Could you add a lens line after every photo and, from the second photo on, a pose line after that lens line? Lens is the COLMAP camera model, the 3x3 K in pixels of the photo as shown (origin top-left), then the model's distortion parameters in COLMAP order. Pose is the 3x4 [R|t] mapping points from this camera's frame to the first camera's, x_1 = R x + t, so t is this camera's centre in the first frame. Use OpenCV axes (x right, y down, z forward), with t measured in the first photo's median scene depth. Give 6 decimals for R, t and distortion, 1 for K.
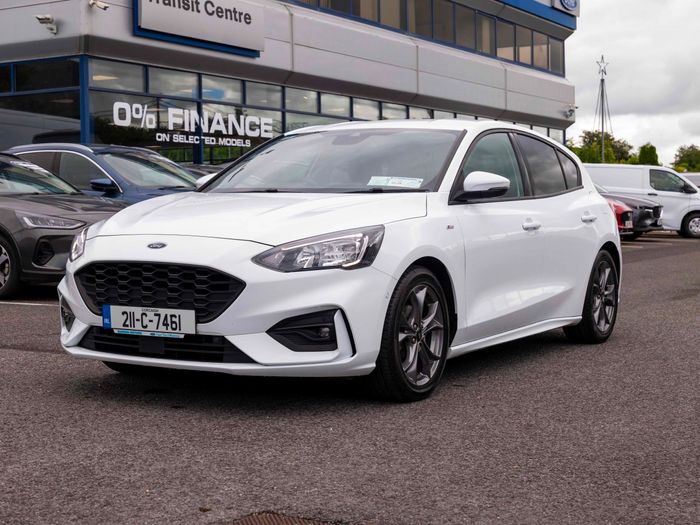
lens RADIAL K [[1123.3, 0, 350.0], [0, 1123.3, 262.5], [0, 0, 1]] dist [-0.032957, -0.106088]
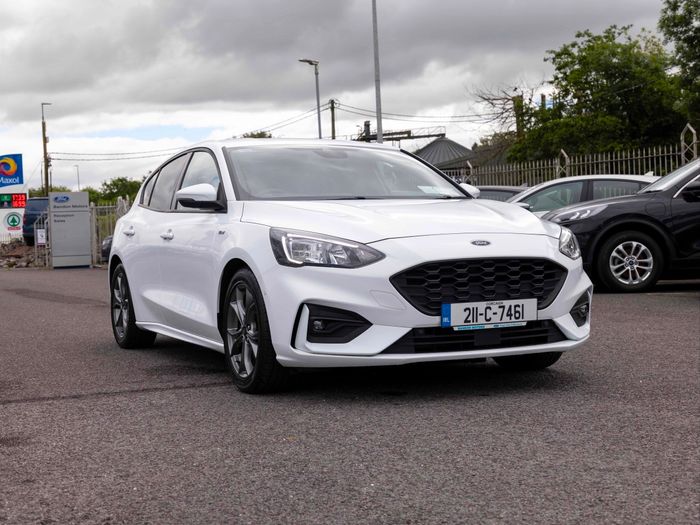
lens RADIAL K [[1015.3, 0, 350.0], [0, 1015.3, 262.5], [0, 0, 1]] dist [-0.005757, -0.009991]
pose [[0.585250, -0.041735, 0.809778, -1.019381], [0.069632, 0.997572, 0.001089, -0.006174], [-0.807857, 0.055749, 0.586736, 0.543420]]
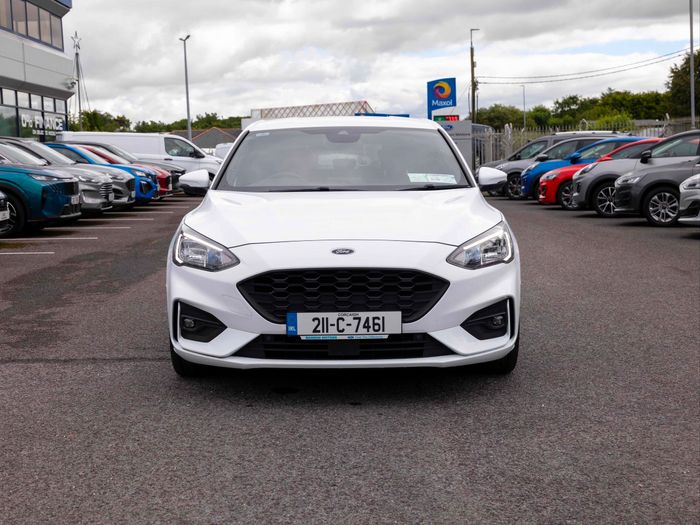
lens RADIAL K [[990.0, 0, 350.0], [0, 990.0, 262.5], [0, 0, 1]] dist [-0.003232, -0.034223]
pose [[0.866321, -0.064462, 0.495311, -0.618510], [0.040857, 0.997460, 0.058353, -0.057551], [-0.497815, -0.030315, 0.866754, 0.211156]]
